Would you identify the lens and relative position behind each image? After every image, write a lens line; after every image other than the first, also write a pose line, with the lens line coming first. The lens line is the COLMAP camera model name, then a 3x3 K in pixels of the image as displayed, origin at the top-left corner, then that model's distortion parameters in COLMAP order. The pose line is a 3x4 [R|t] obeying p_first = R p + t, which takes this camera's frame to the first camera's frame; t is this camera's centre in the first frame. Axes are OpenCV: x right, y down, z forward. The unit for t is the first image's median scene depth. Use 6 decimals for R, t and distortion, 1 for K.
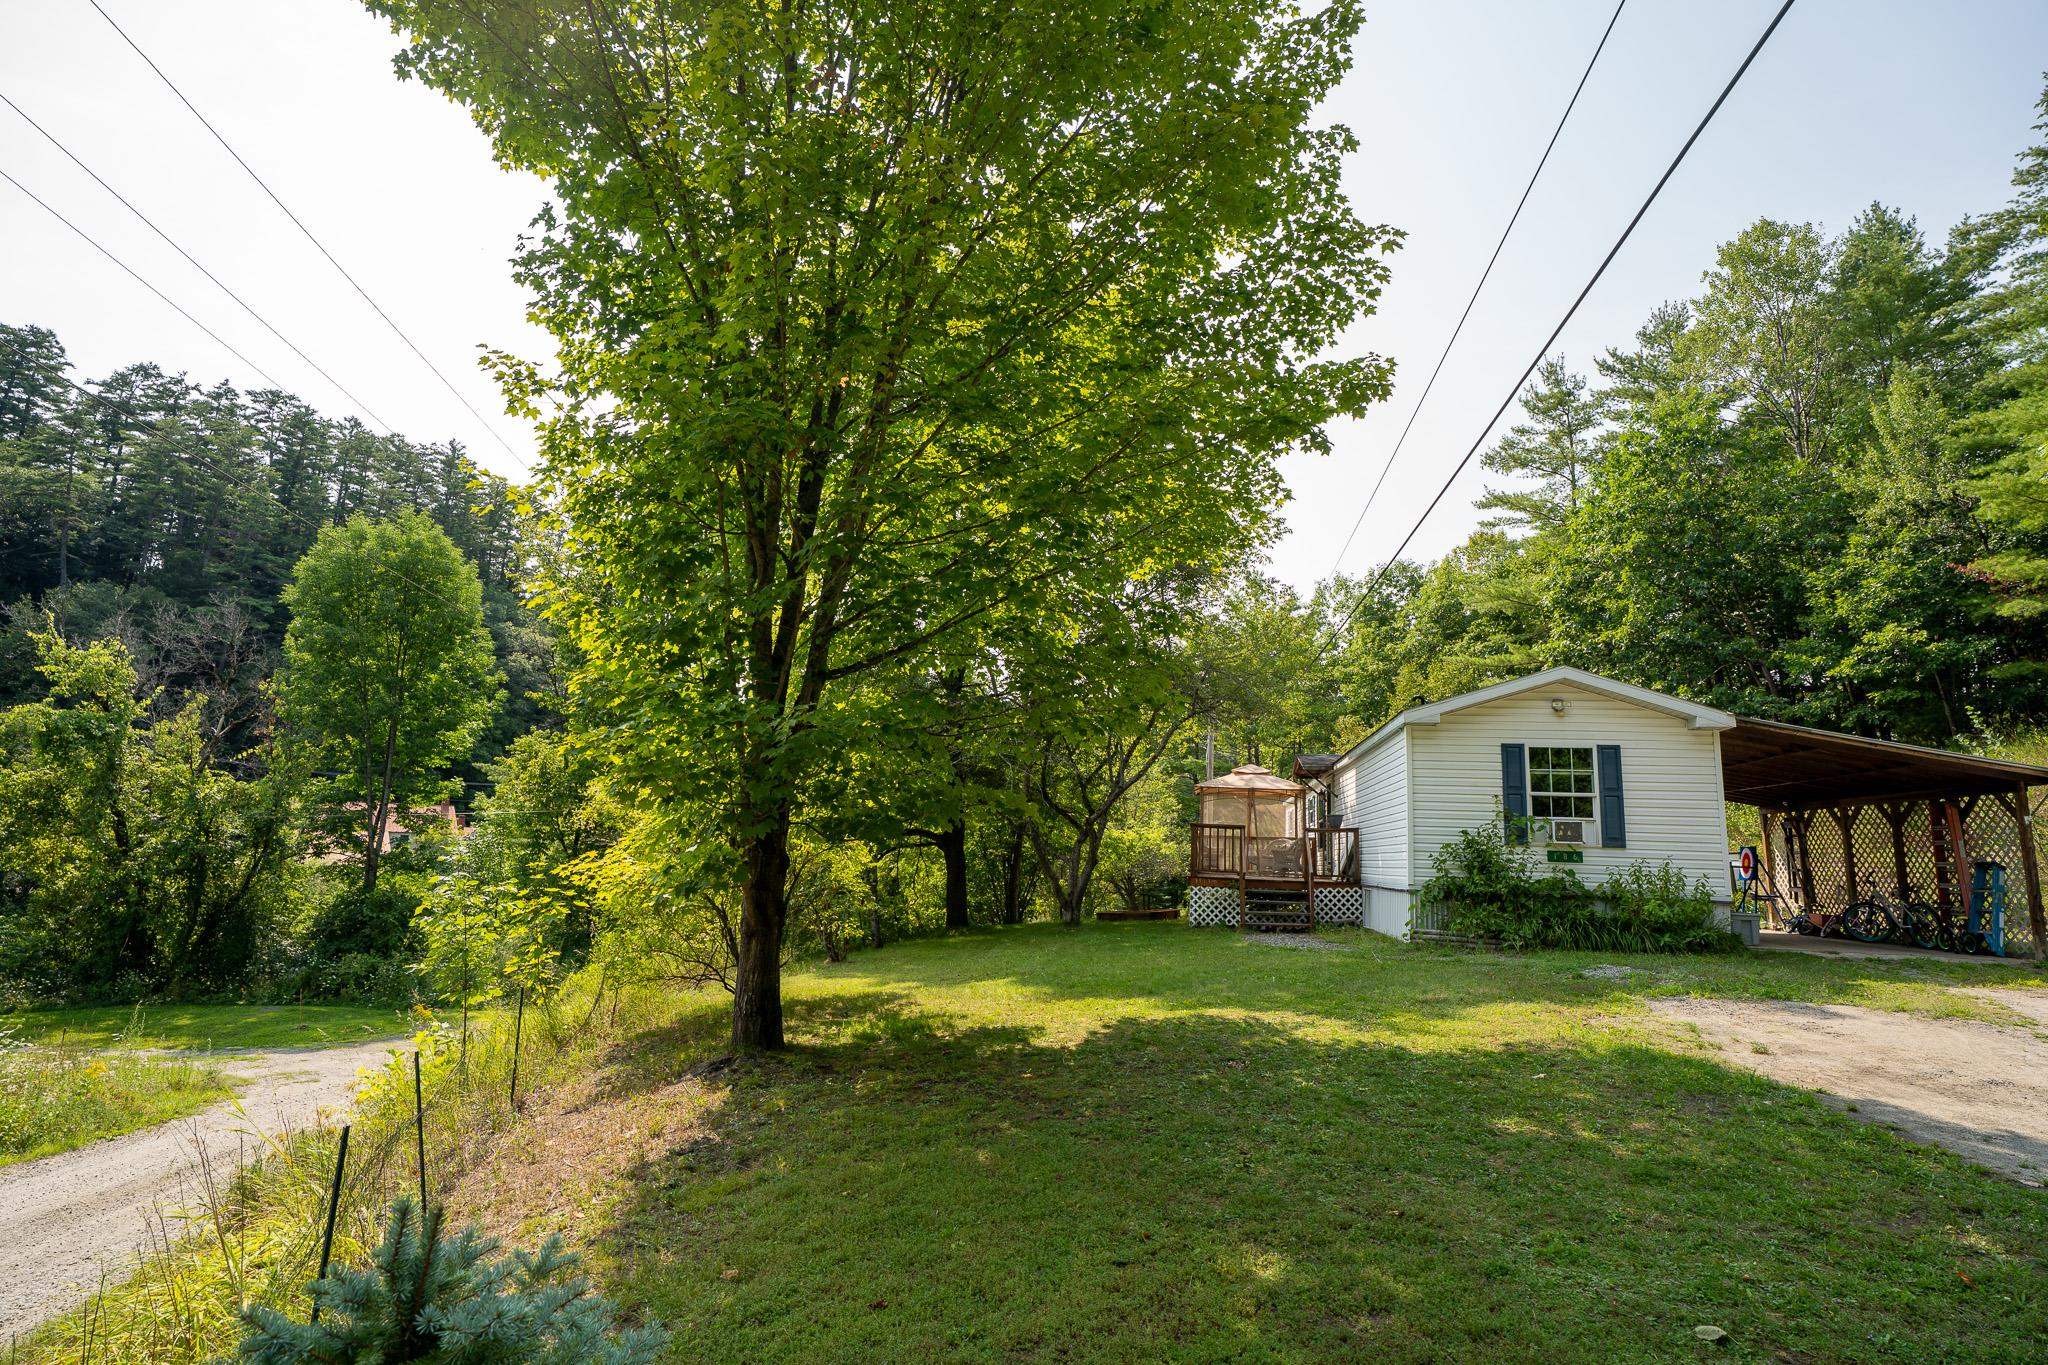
lens RADIAL K [[968.3, 0, 991.2], [0, 968.3, 690.4], [0, 0, 1]] dist [-0.096591, 0.030452]
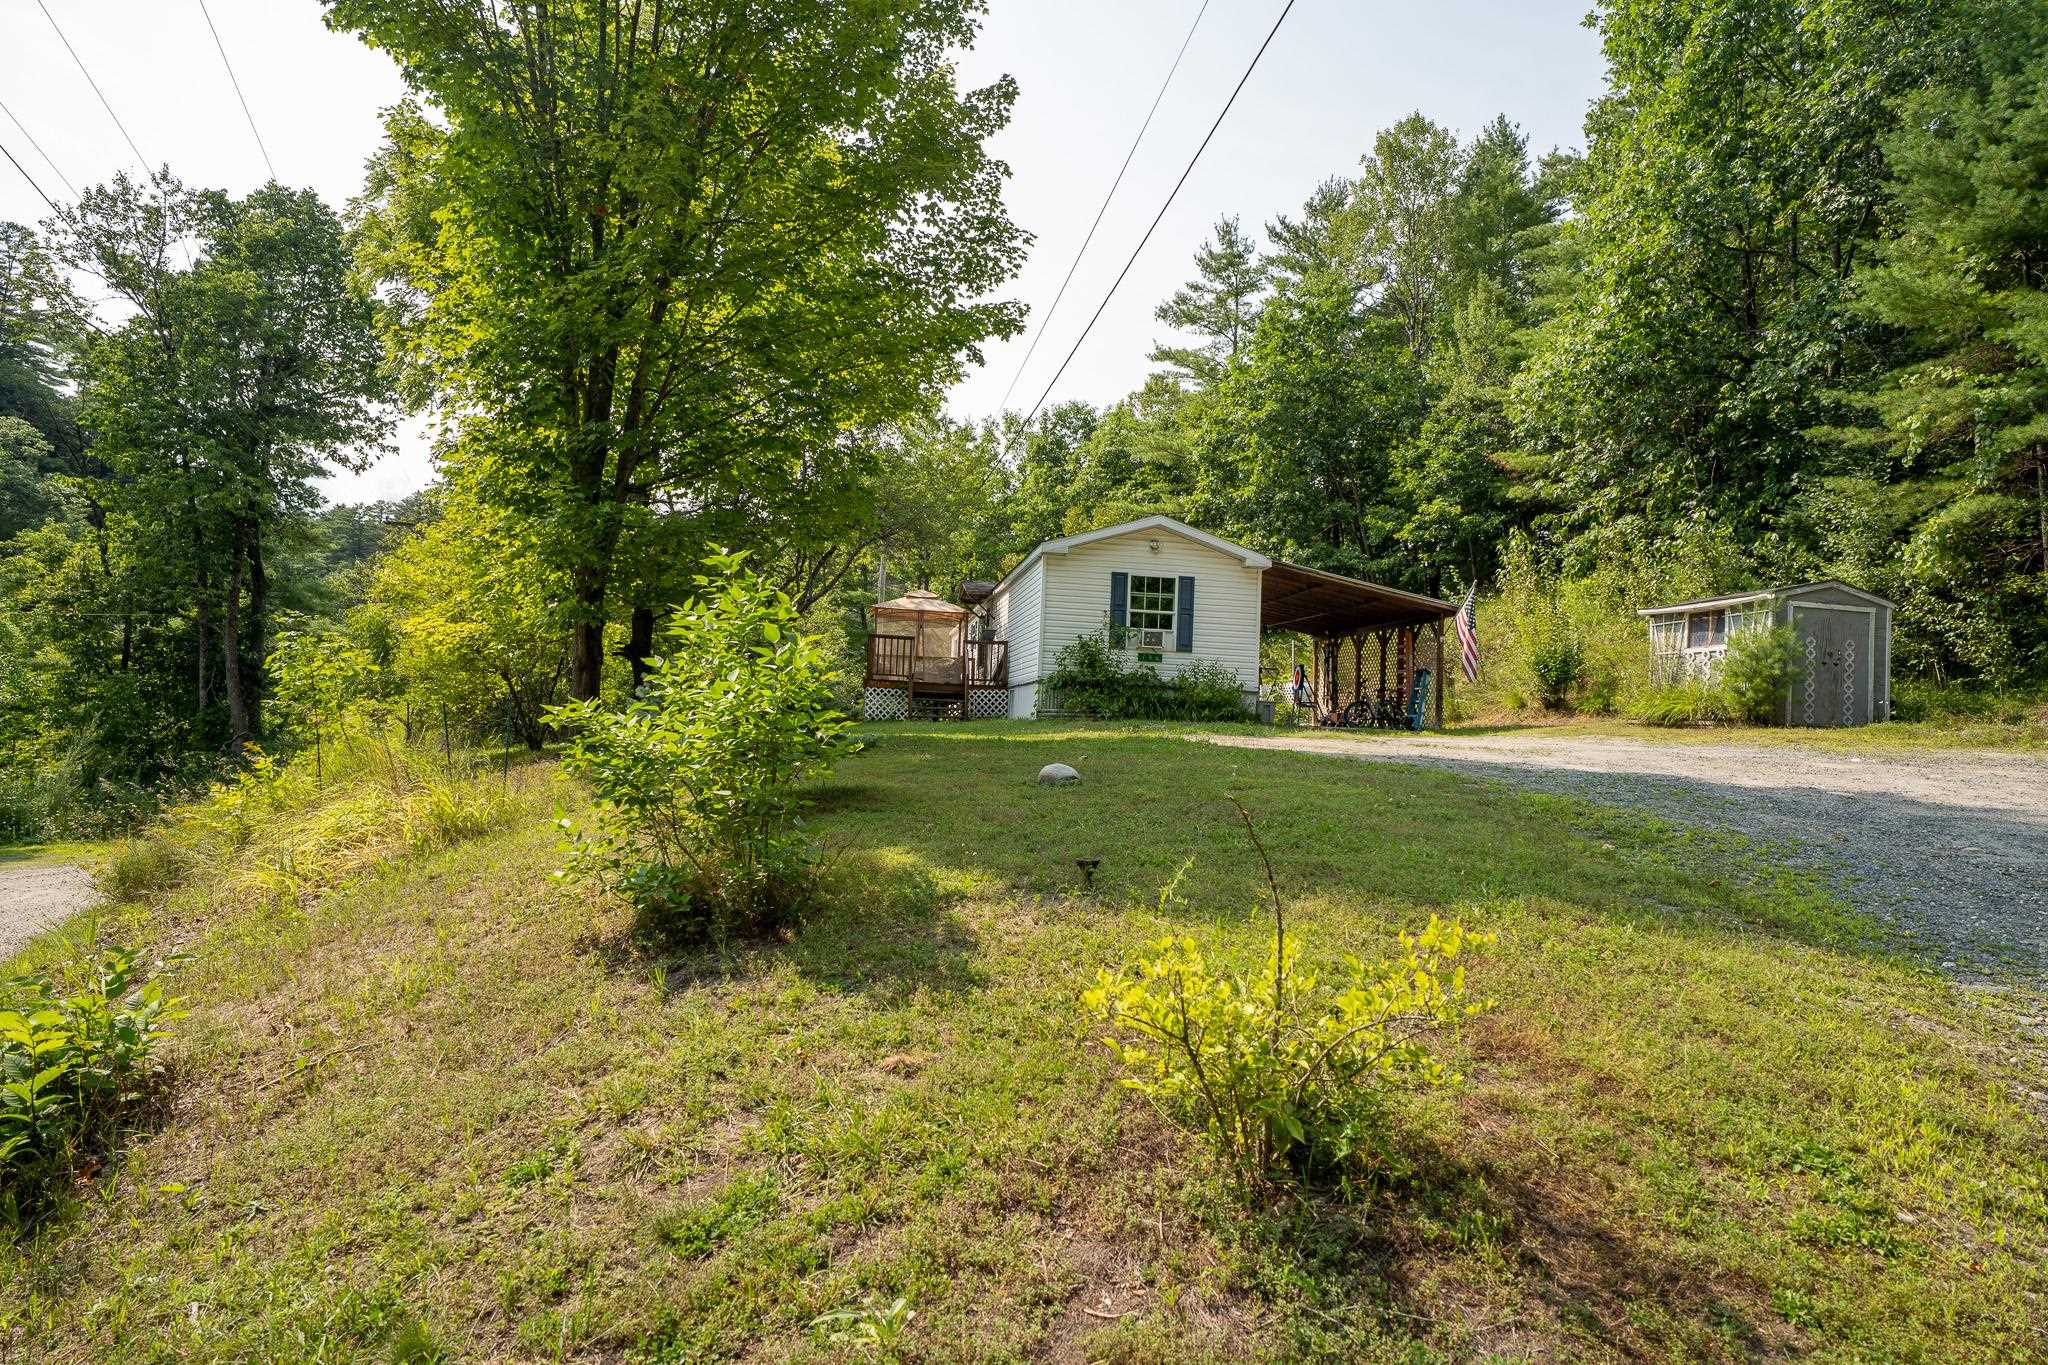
lens RADIAL K [[1100.3, 0, 1024.0], [0, 1100.3, 682.5], [0, 0, 1]] dist [-0.002609, 0.000400]
pose [[0.936562, 0.007688, 0.350417, -0.065398], [-0.059026, 0.988940, 0.136061, 0.004621], [-0.345496, -0.148113, 0.926658, -0.239892]]
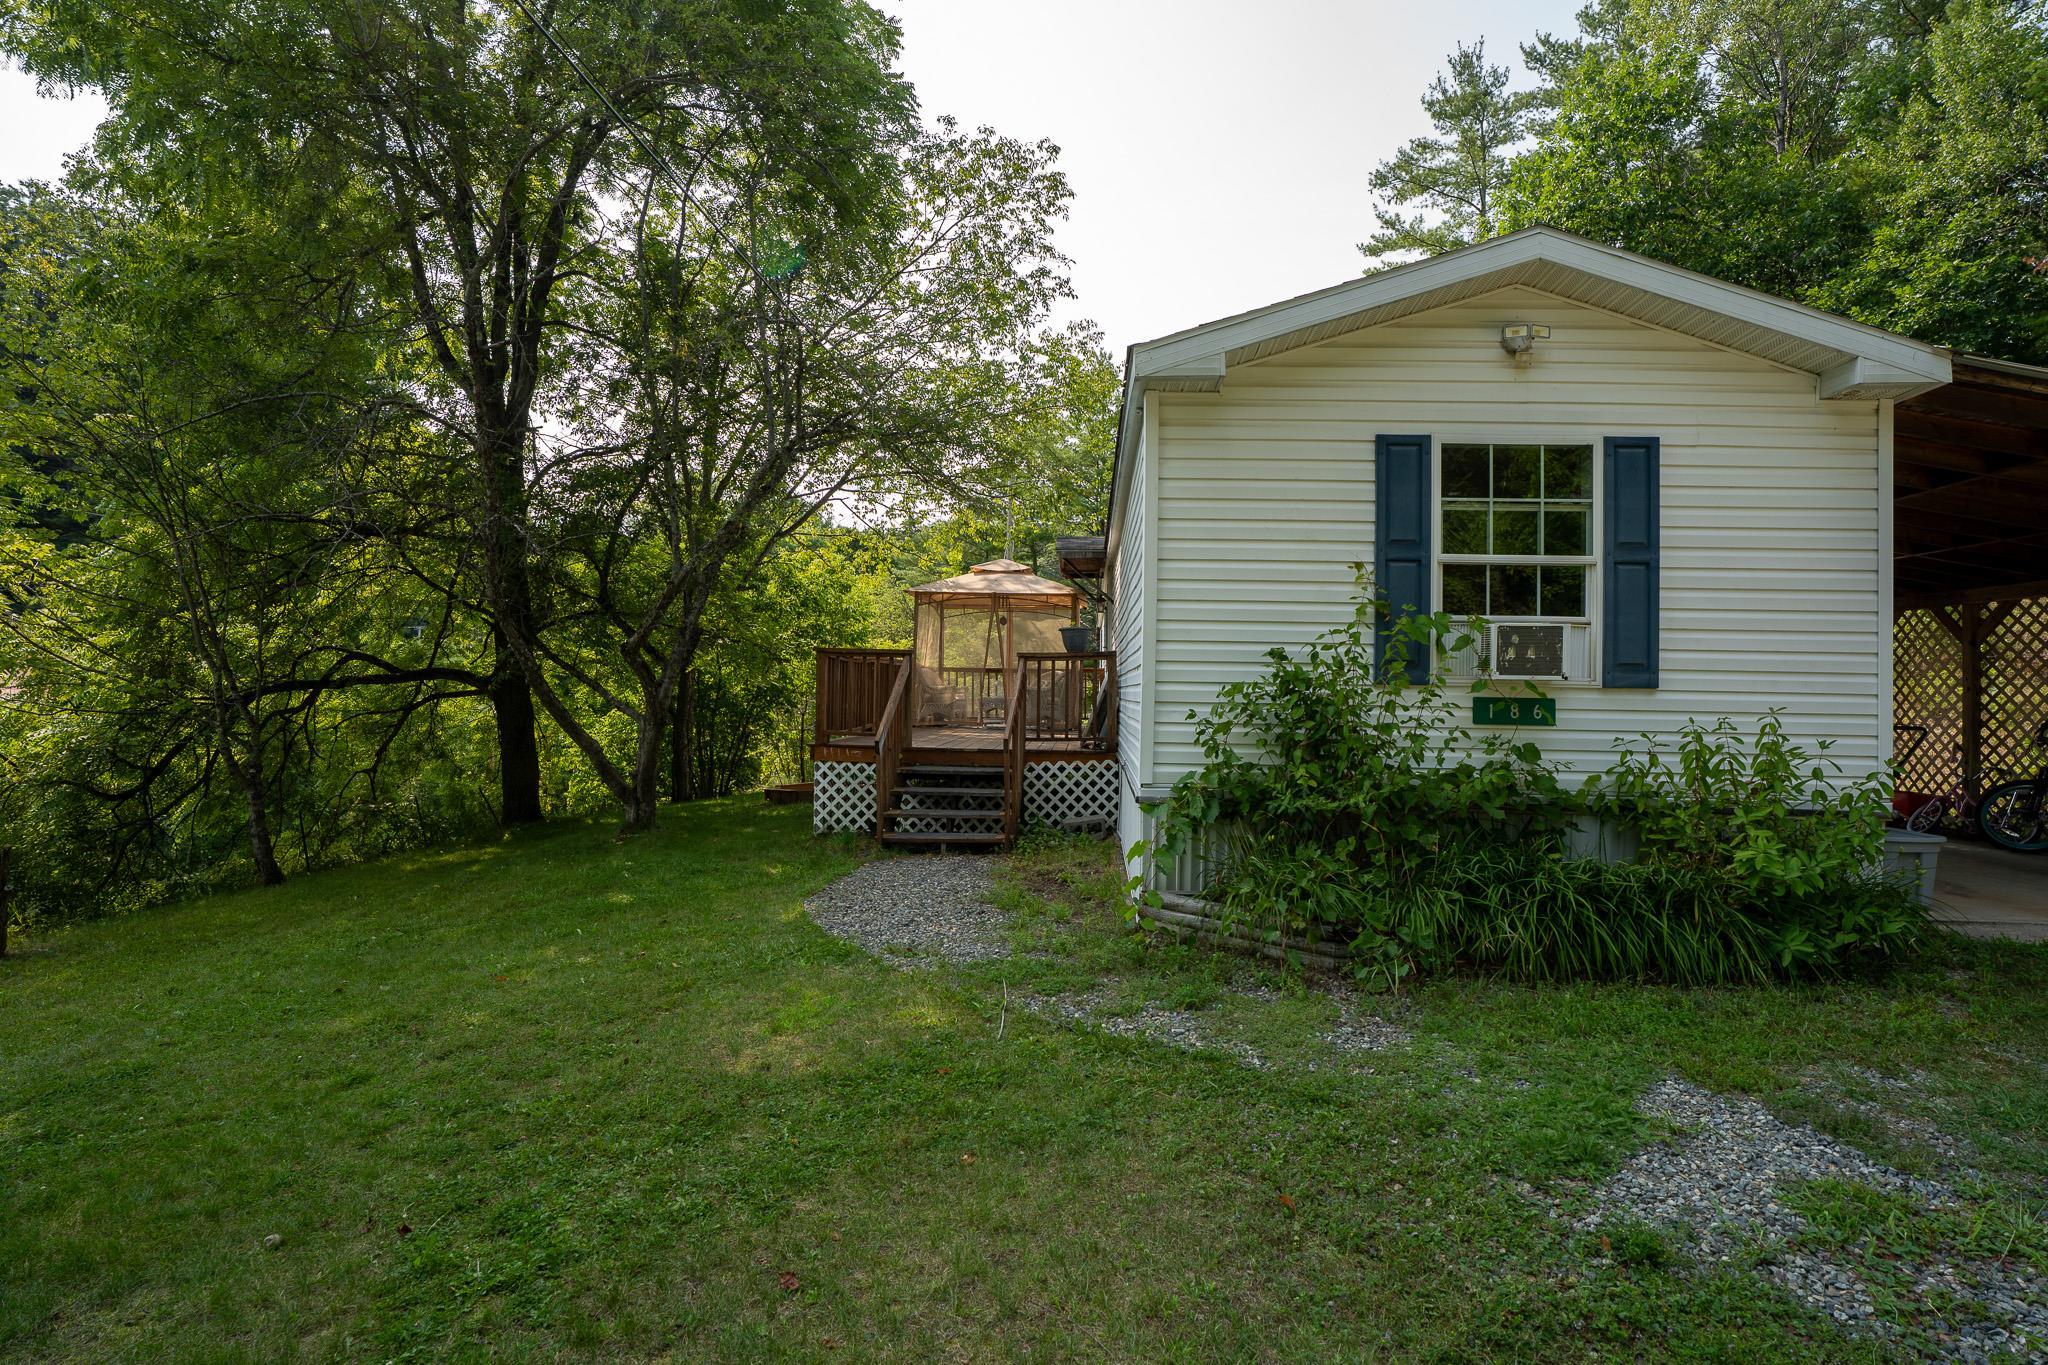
lens RADIAL K [[991.4, 0, 1014.3], [0, 991.4, 679.3], [0, 0, 1]] dist [-0.066043, 0.017490]
pose [[0.989908, -0.026883, 0.139142, 0.196218], [0.004442, 0.987246, 0.159140, 0.055282], [-0.141645, -0.156916, 0.977402, 0.358068]]
